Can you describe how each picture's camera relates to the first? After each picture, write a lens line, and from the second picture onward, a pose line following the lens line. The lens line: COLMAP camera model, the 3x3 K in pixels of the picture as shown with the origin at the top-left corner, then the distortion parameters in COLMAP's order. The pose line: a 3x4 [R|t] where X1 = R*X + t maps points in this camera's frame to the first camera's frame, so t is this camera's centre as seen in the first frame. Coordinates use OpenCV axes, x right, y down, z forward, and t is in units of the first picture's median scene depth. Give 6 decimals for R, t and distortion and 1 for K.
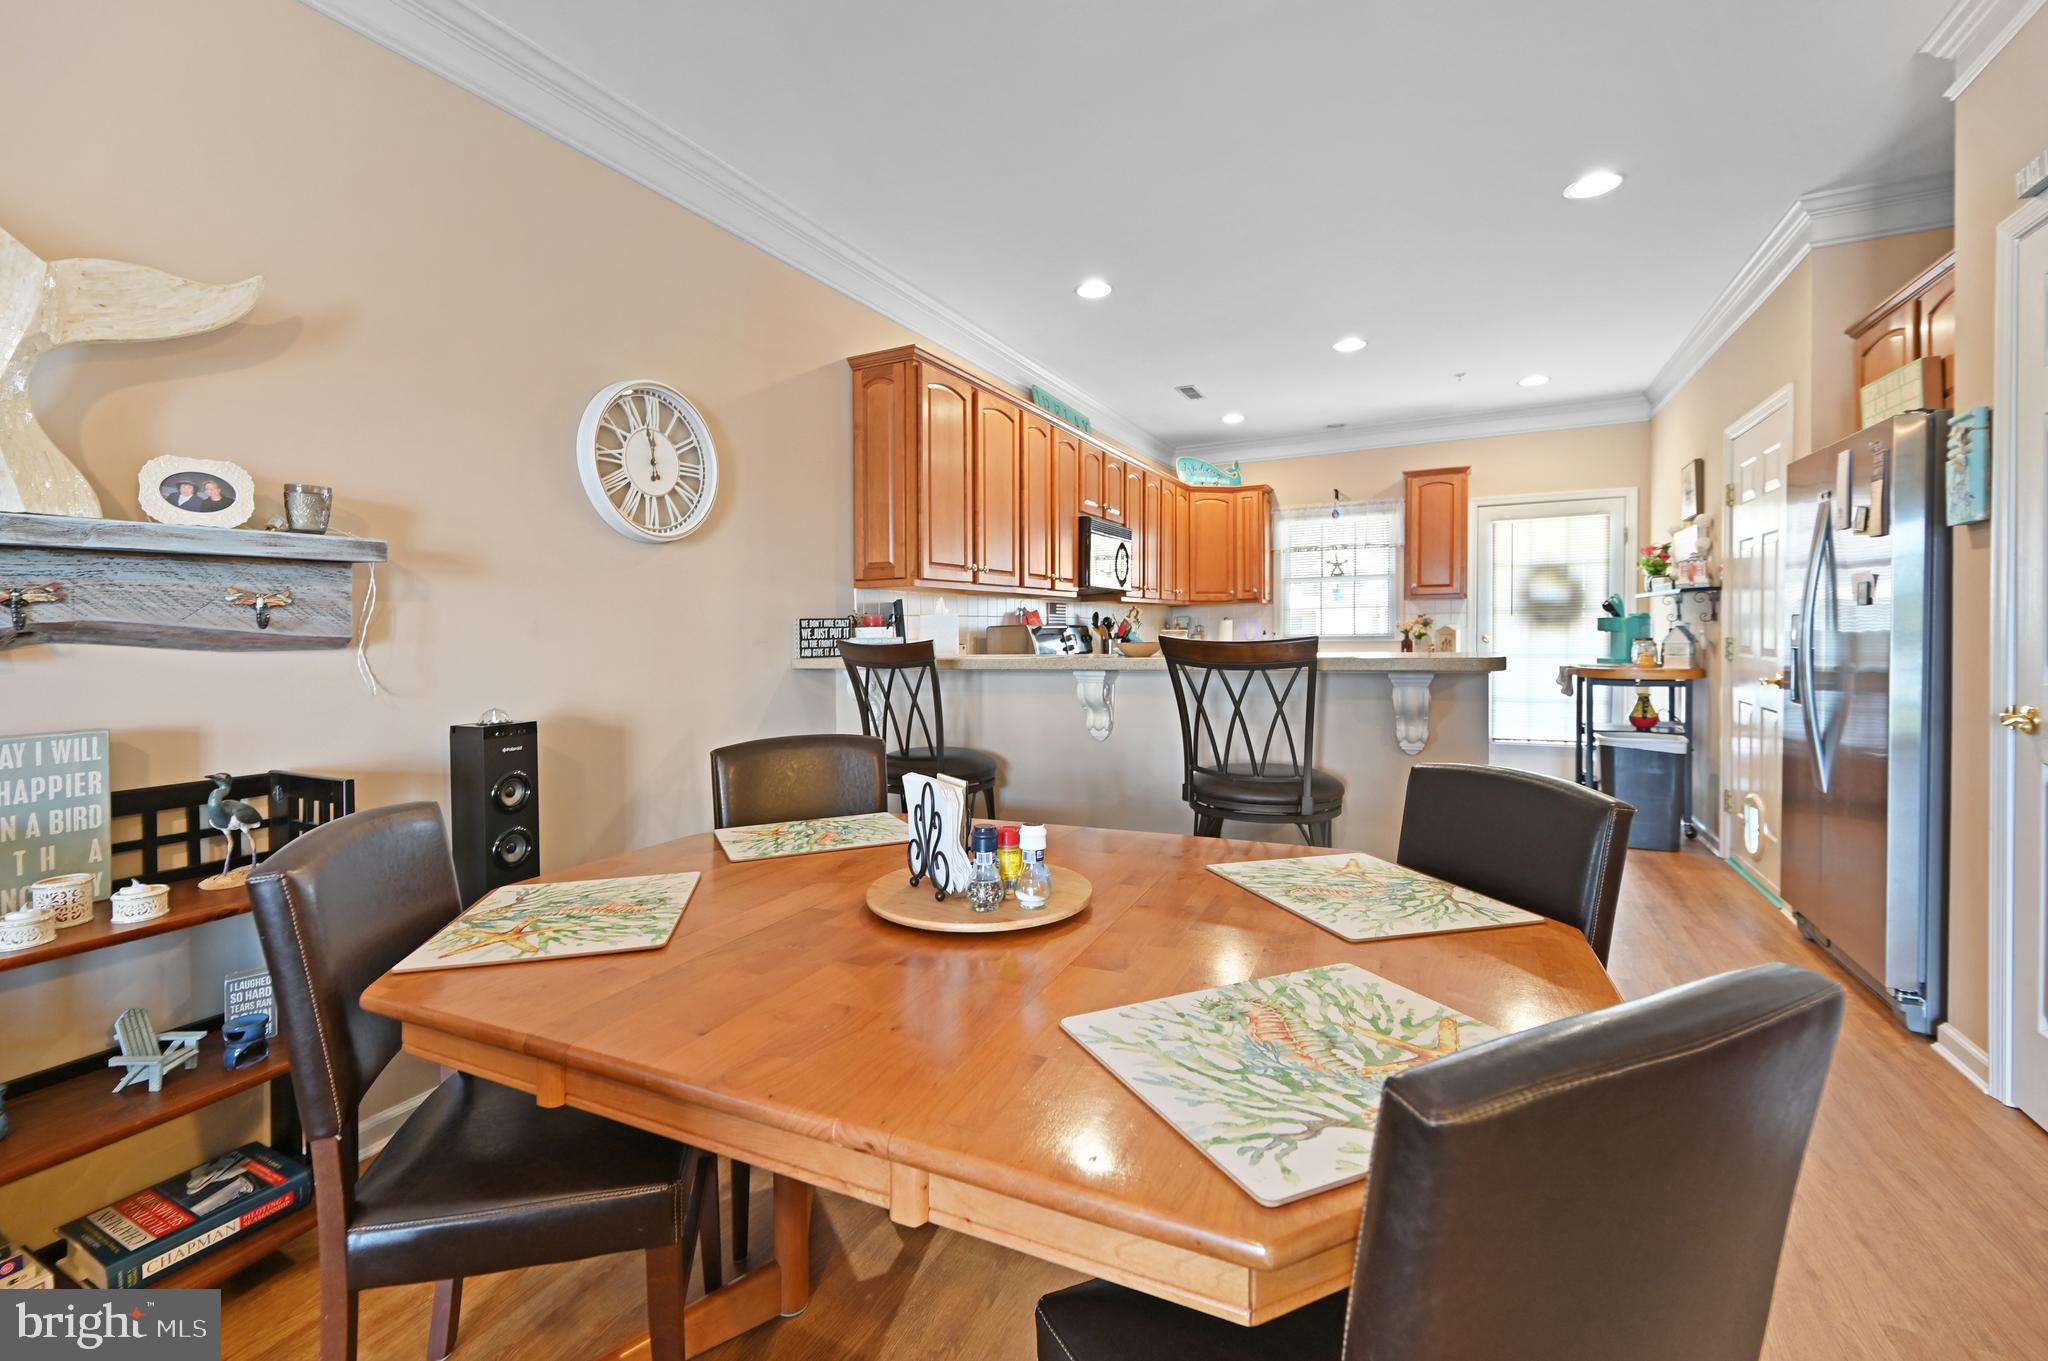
lens RADIAL K [[824.1, 0, 1027.2], [0, 824.1, 648.4], [0, 0, 1]] dist [-0.000370, -0.000126]
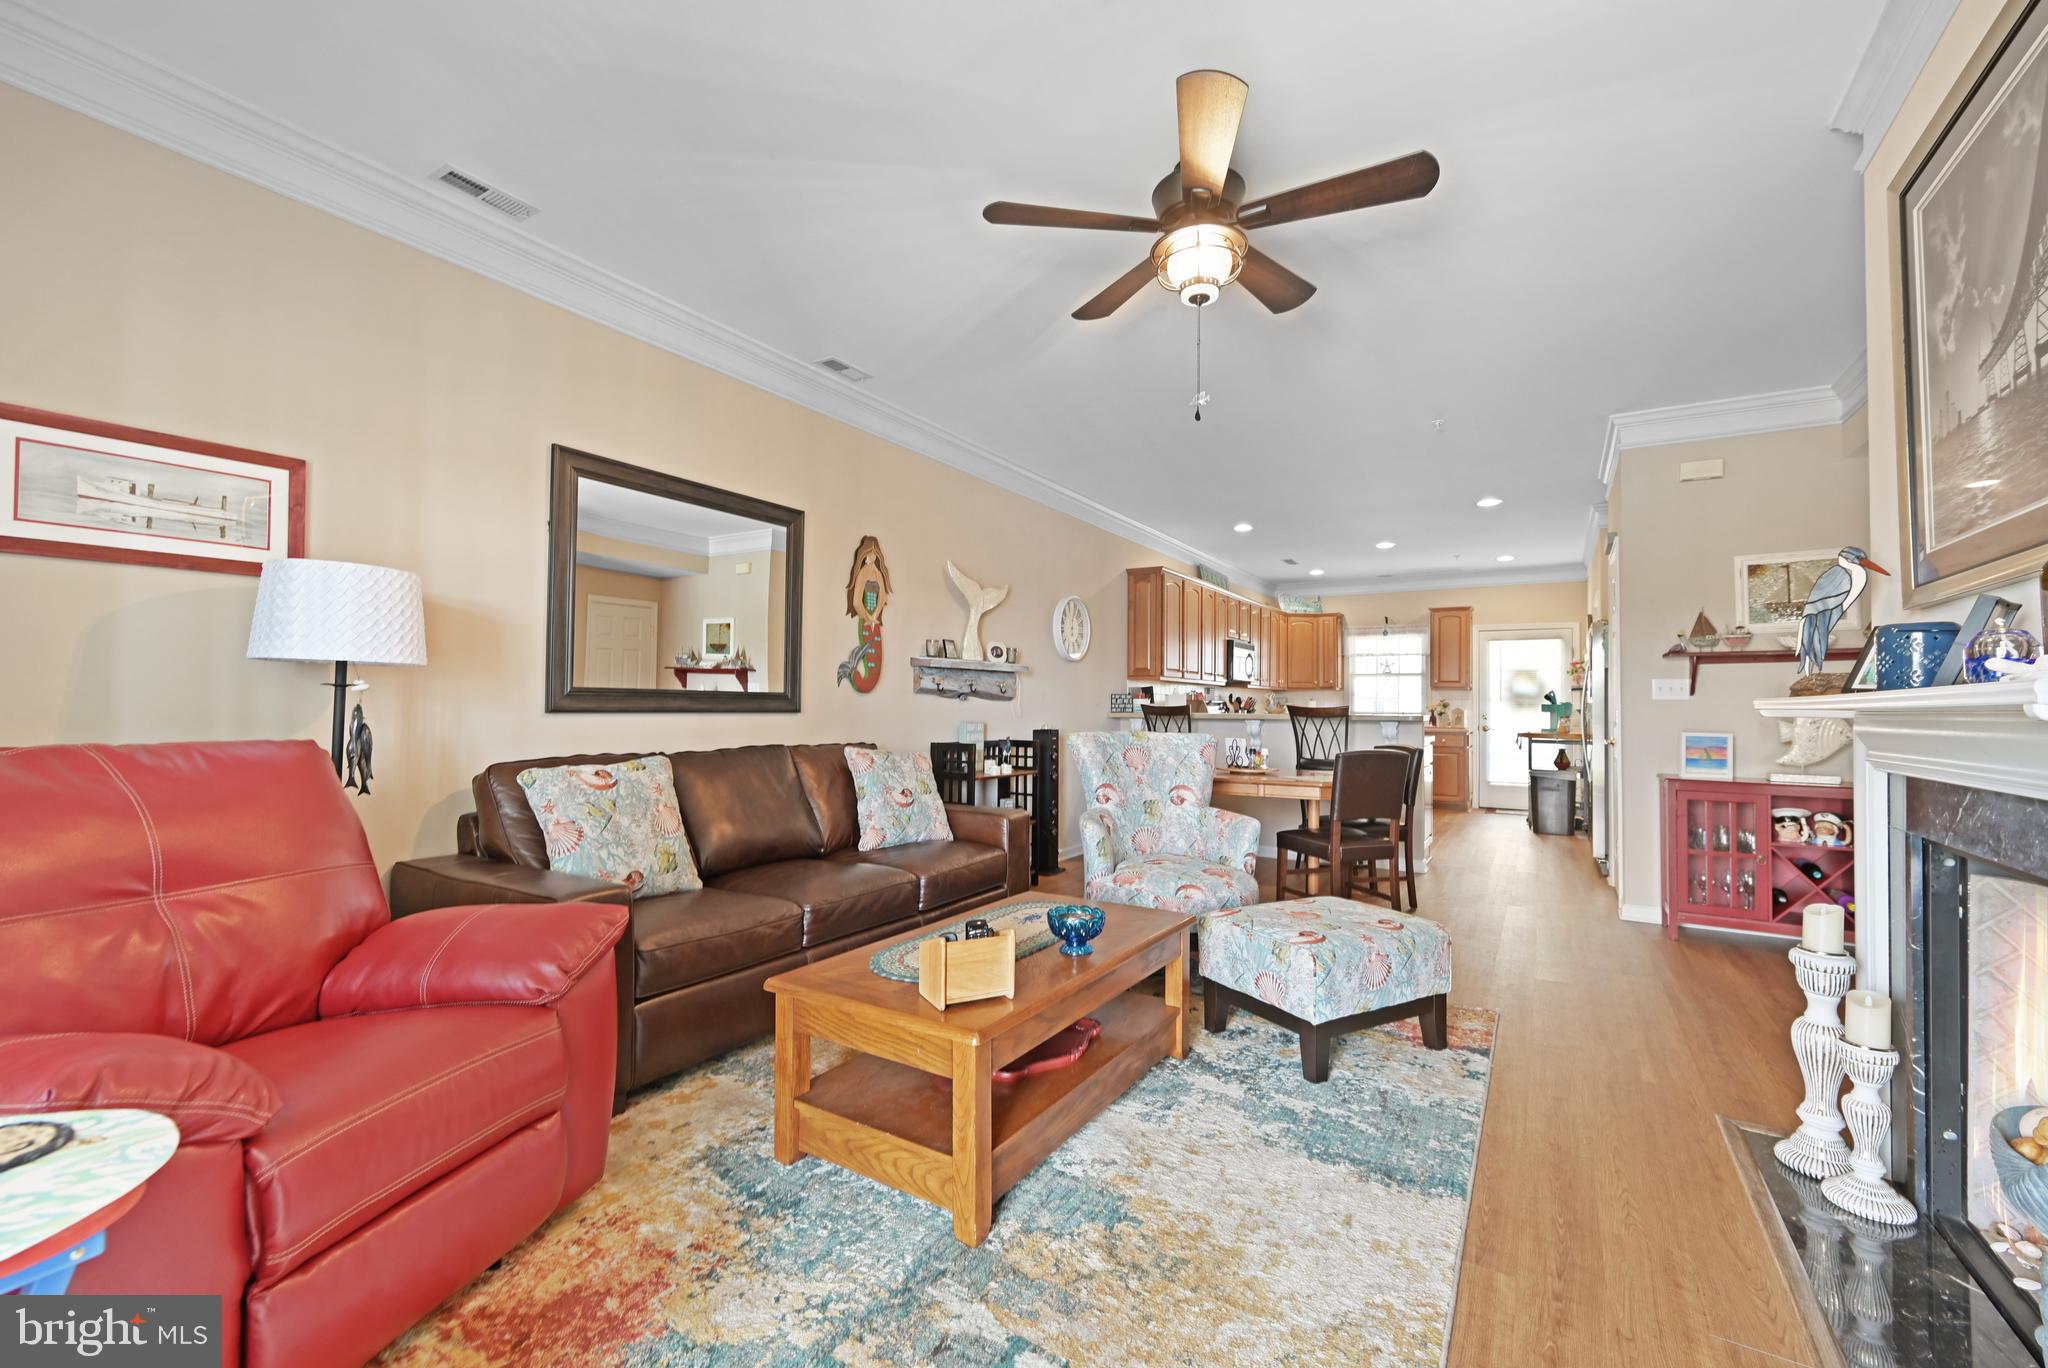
lens RADIAL K [[838.6, 0, 1024.0], [0, 838.6, 684.0], [0, 0, 1]] dist [0.001165, 0.000047]
pose [[0.995816, 0.021058, -0.088922, -0.203947], [-0.025681, 0.998360, -0.051160, 0.037304], [0.087699, 0.053230, 0.994724, -0.802149]]
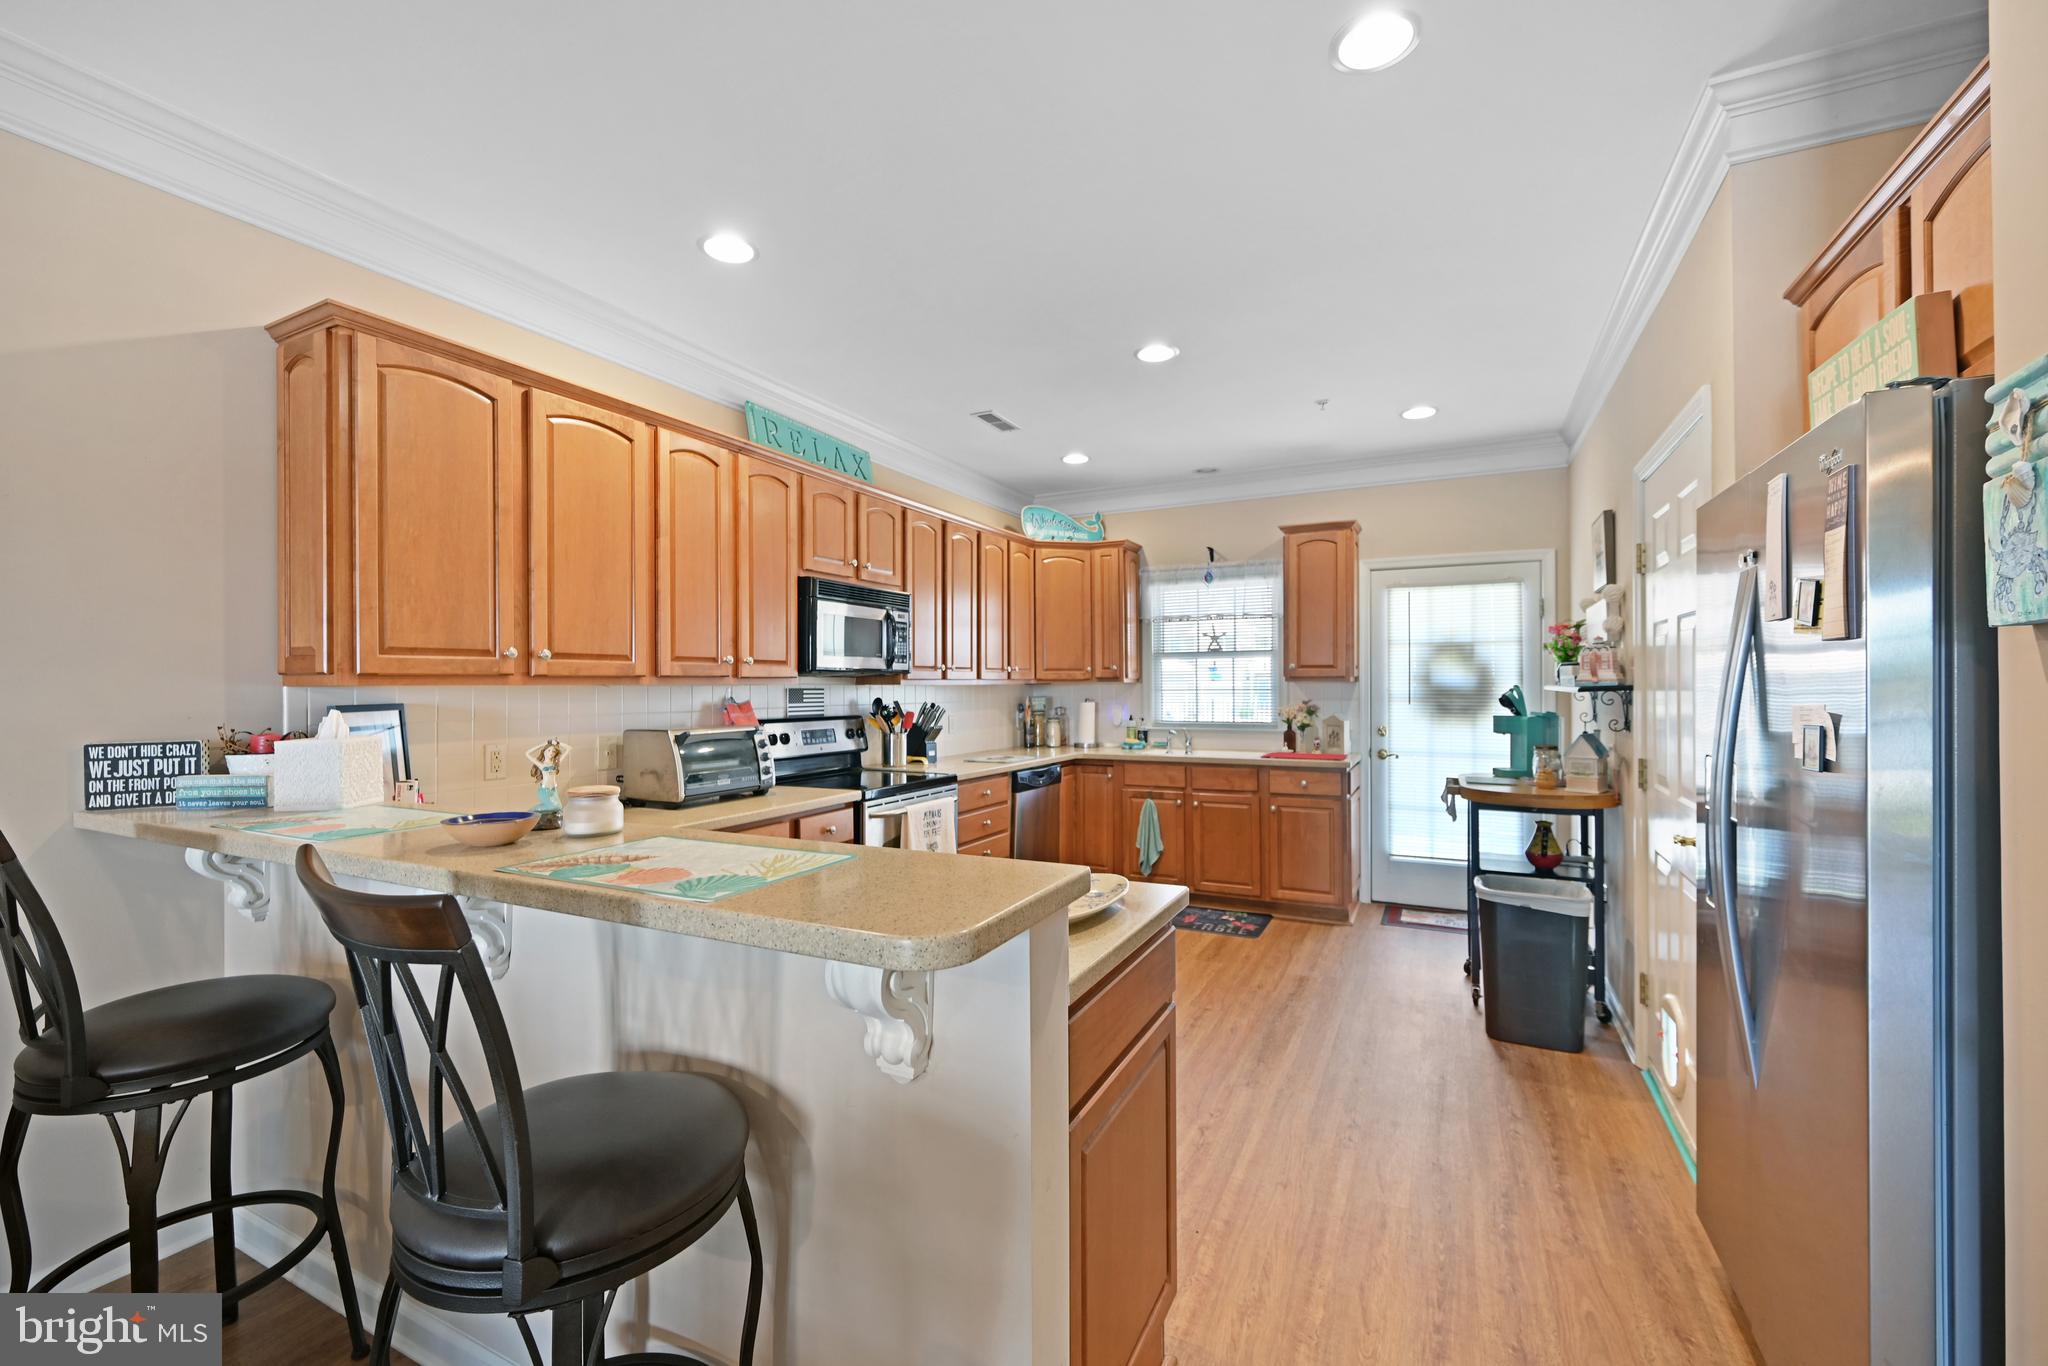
lens RADIAL K [[804.5, 0, 1068.3], [0, 804.5, 682.5], [0, 0, 1]] dist [0.000983, 0.000018]
pose [[0.999483, 0.007861, 0.031161, 0.280213], [-0.007075, 0.999656, -0.025266, -0.048037], [-0.031349, 0.025033, 0.999195, 0.268398]]
